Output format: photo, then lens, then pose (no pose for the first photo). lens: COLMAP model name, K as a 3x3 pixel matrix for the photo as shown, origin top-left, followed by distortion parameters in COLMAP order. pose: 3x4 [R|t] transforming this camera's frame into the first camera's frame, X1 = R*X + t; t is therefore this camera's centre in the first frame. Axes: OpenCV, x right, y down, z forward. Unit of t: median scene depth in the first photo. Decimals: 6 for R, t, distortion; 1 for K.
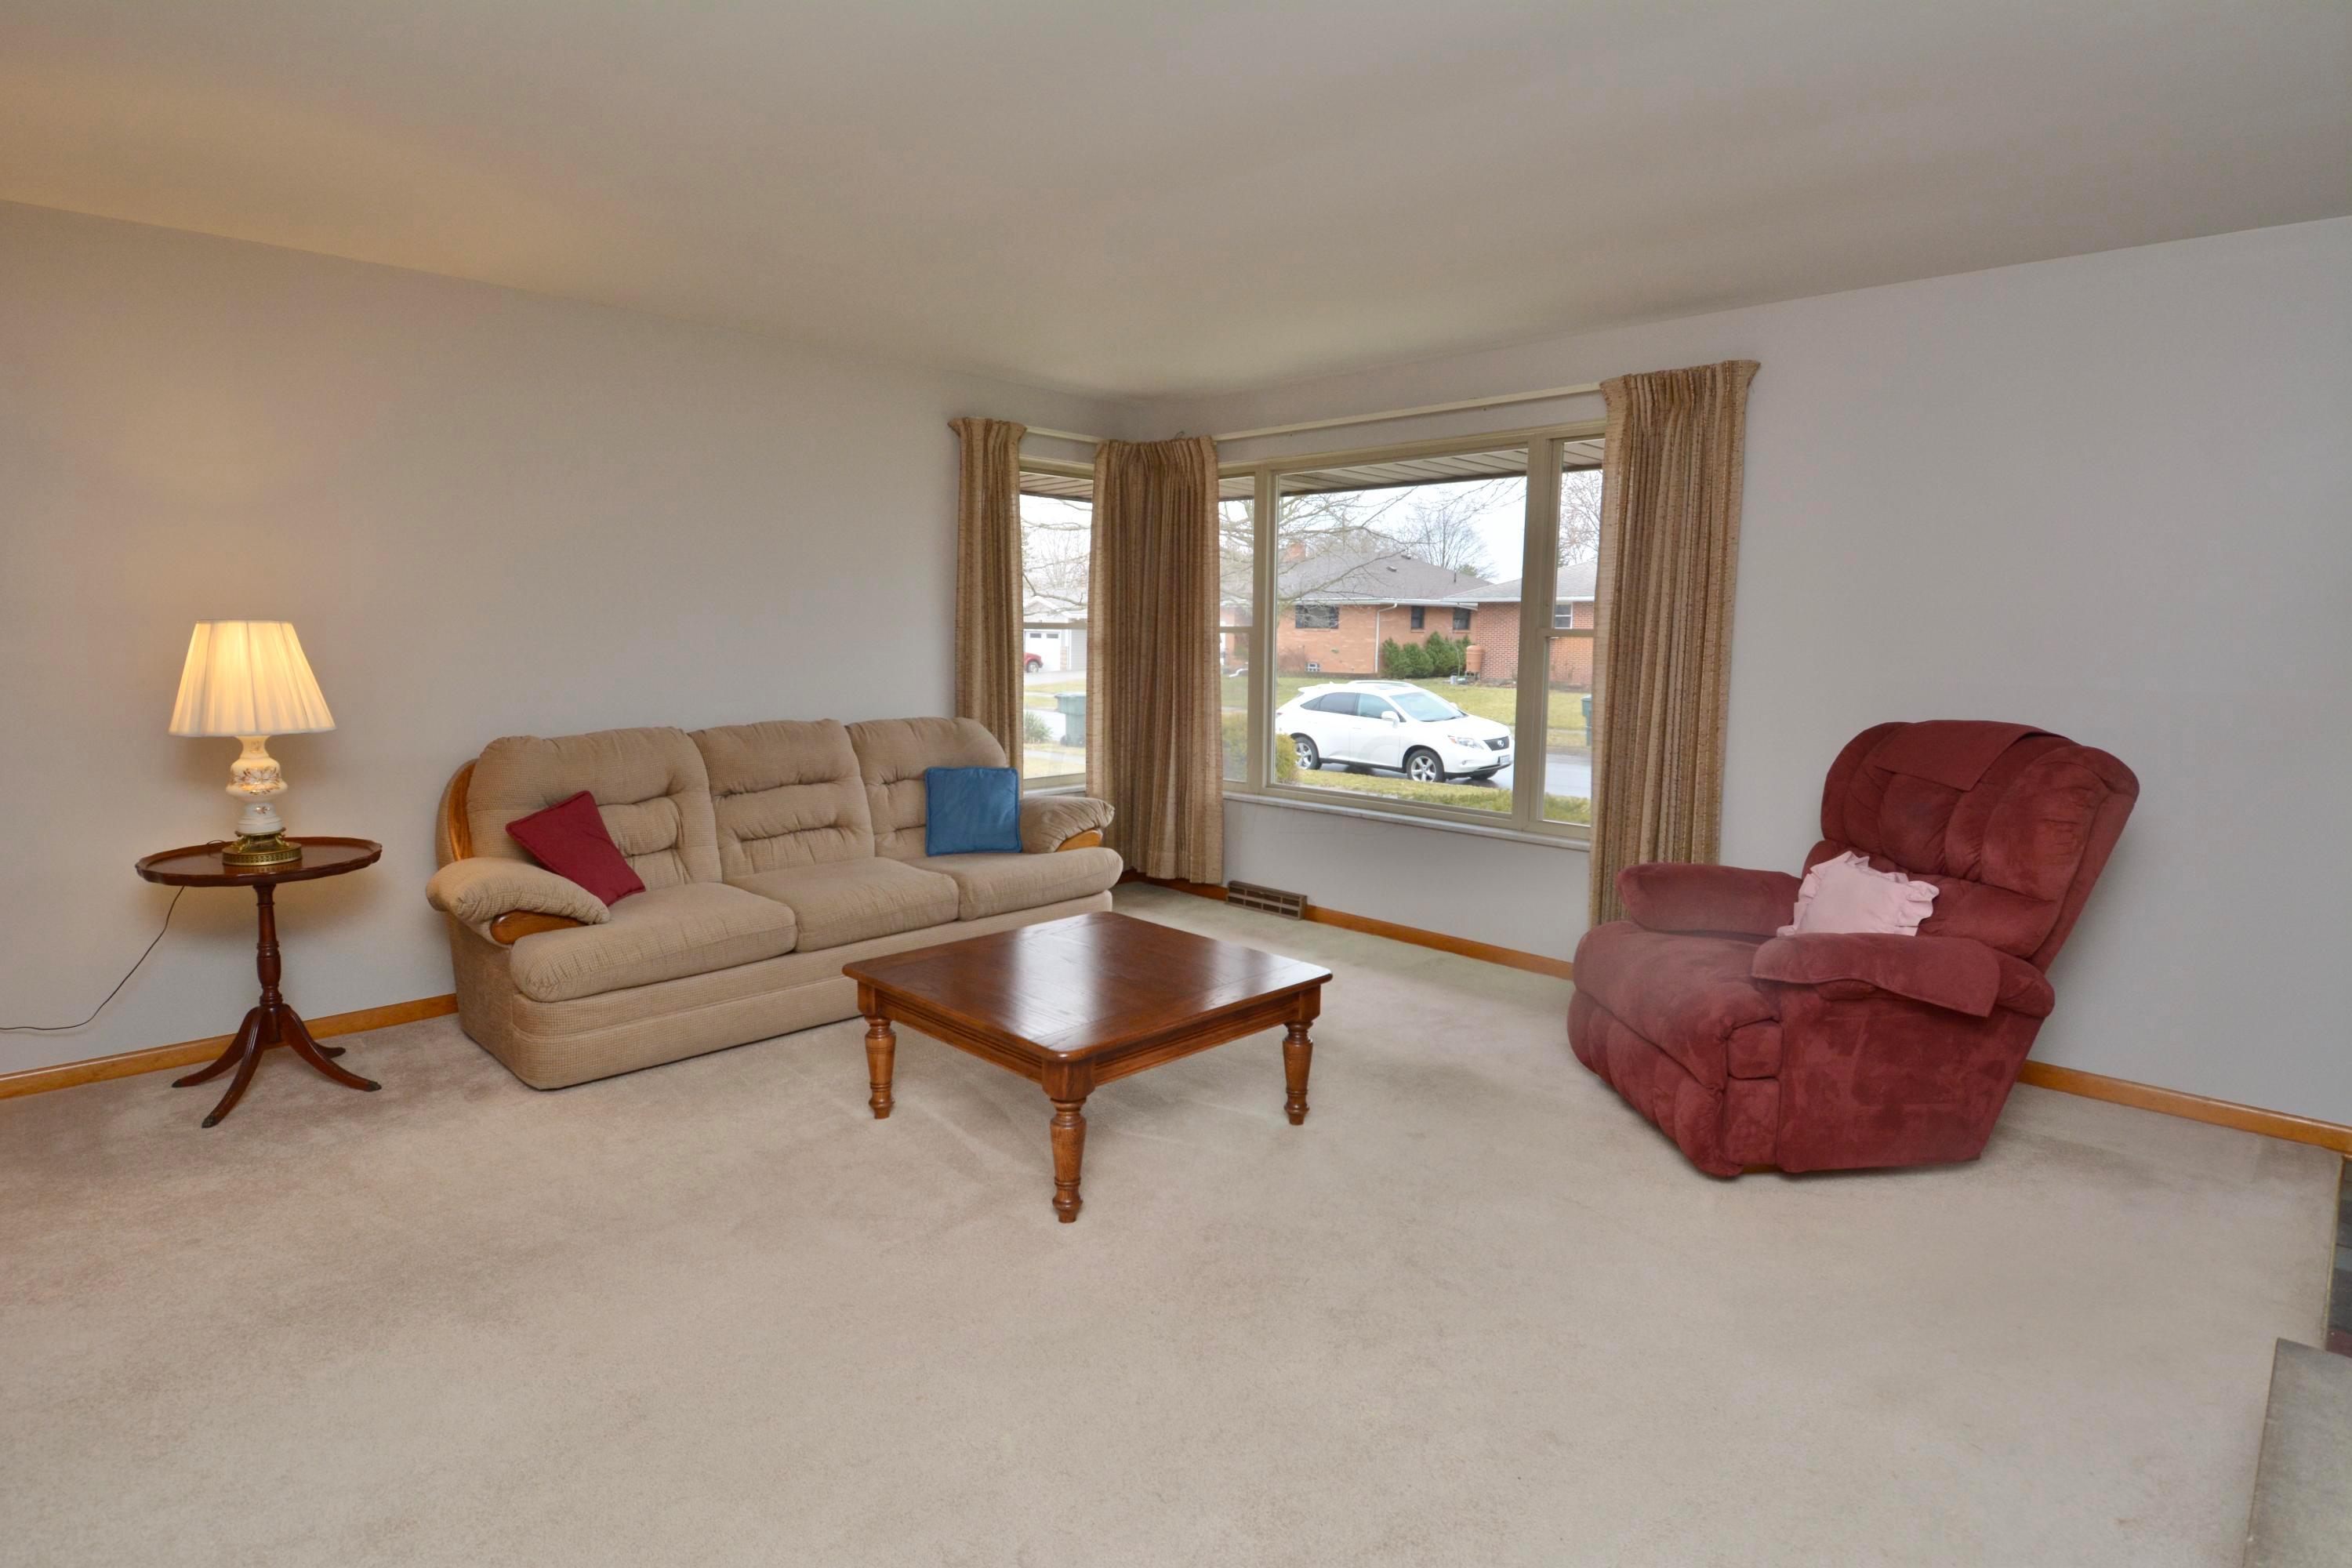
lens RADIAL K [[1229.4, 0, 1180.9], [0, 1229.4, 773.3], [0, 0, 1]] dist [0.060081, -0.058808]
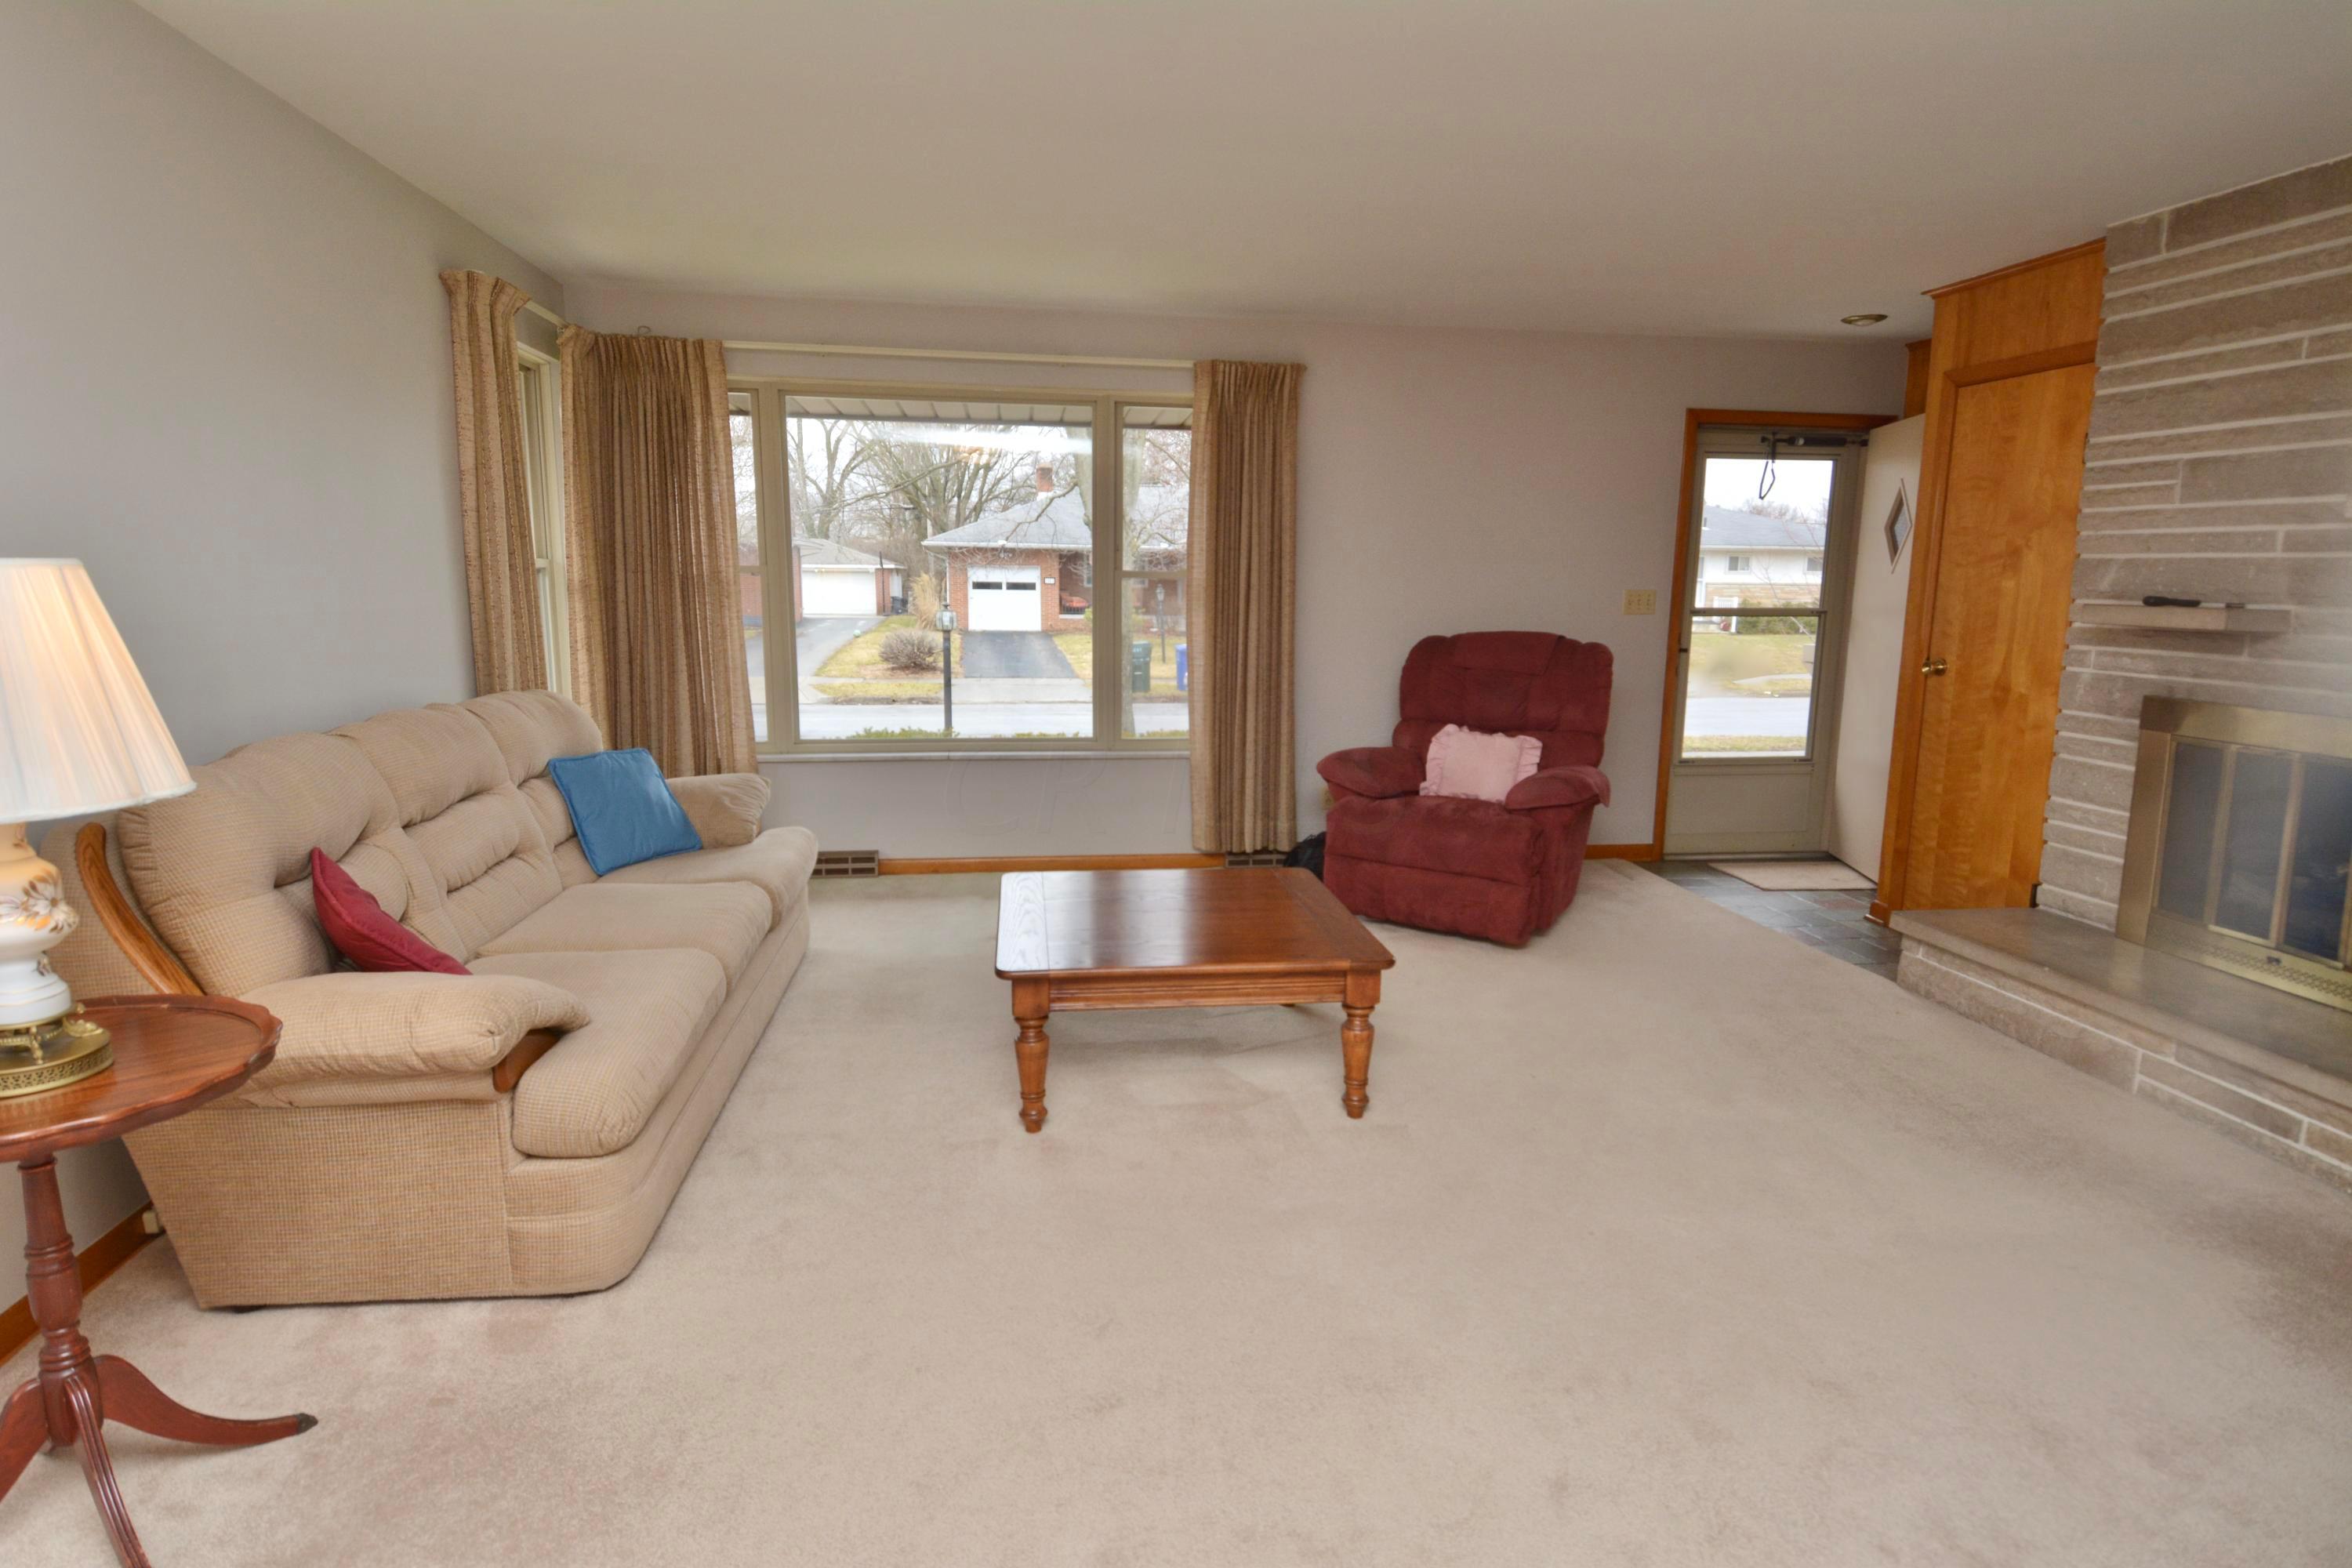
lens RADIAL K [[1229.4, 0, 1180.9], [0, 1229.4, 773.3], [0, 0, 1]] dist [0.060081, -0.058808]
pose [[0.599613, -0.133871, 0.789013, -0.601094], [0.090557, 0.990927, 0.099310, -0.040169], [-0.795150, 0.011903, 0.606296, 0.275045]]
